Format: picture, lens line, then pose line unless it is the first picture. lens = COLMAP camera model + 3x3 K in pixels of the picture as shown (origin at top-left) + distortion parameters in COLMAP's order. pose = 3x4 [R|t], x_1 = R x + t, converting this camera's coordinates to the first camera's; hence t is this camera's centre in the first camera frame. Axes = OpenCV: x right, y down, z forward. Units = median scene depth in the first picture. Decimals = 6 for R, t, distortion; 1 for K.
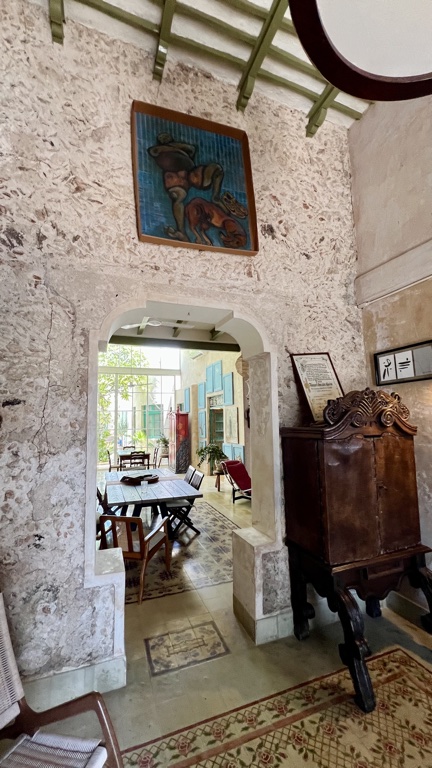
lens RADIAL K [[306.2, 0, 214.4], [0, 306.2, 387.5], [0, 0, 1]] dist [0.000712, 0.000120]
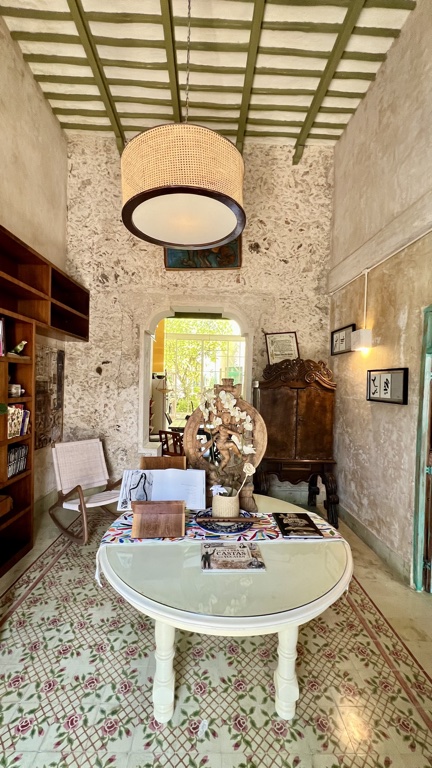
lens RADIAL K [[306.2, 0, 214.4], [0, 306.2, 387.5], [0, 0, 1]] dist [0.000712, 0.000120]
pose [[0.943411, 0.046640, -0.328330, 0.454353], [-0.006210, 0.992372, 0.123124, -0.026644], [0.331568, -0.114118, 0.936504, -0.452713]]
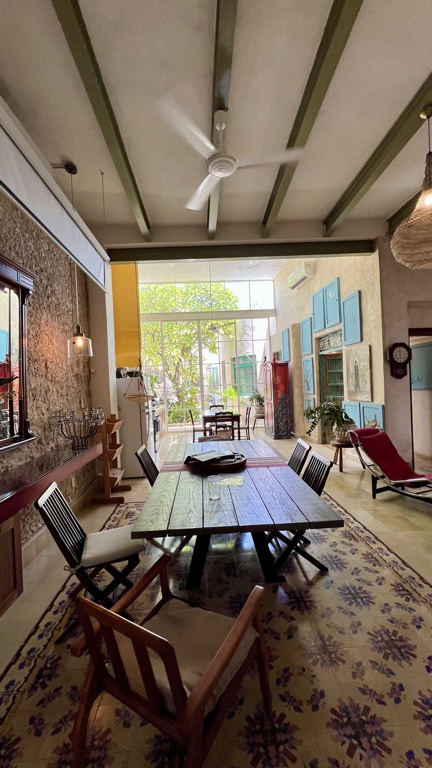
lens RADIAL K [[299.6, 0, 207.1], [0, 299.6, 383.8], [0, 0, 1]] dist [0.000149, 0.000018]
pose [[0.942988, -0.022962, -0.332034, -0.100001], [0.063395, 0.991745, 0.111461, 0.139052], [0.326734, -0.126156, 0.936659, 0.775588]]
